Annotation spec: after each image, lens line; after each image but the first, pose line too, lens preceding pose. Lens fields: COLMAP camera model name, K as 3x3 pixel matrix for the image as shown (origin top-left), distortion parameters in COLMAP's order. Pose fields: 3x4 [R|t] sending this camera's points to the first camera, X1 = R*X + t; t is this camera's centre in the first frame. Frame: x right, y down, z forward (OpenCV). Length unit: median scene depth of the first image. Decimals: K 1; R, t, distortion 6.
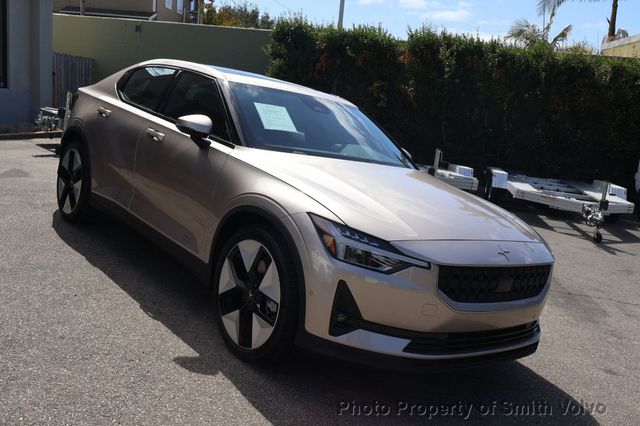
lens RADIAL K [[643.2, 0, 320.0], [0, 643.2, 213.0], [0, 0, 1]] dist [0.010294, 0.014375]
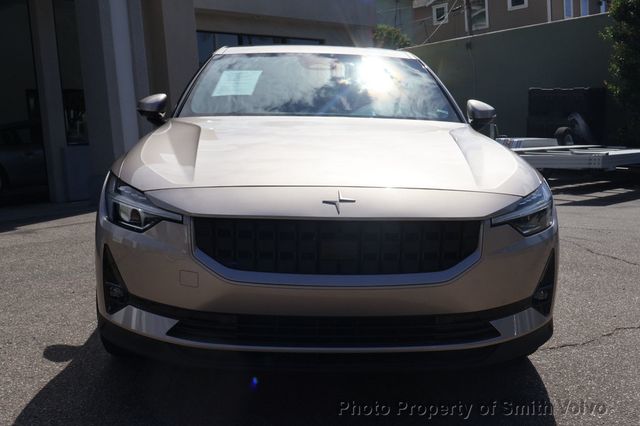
lens RADIAL K [[716.0, 0, 320.0], [0, 716.0, 213.0], [0, 0, 1]] dist [-0.001337, 0.000681]
pose [[0.780809, -0.084793, -0.618988, 0.803537], [0.038034, 0.995361, -0.088373, 0.153409], [0.623610, 0.045460, 0.780412, 0.446405]]
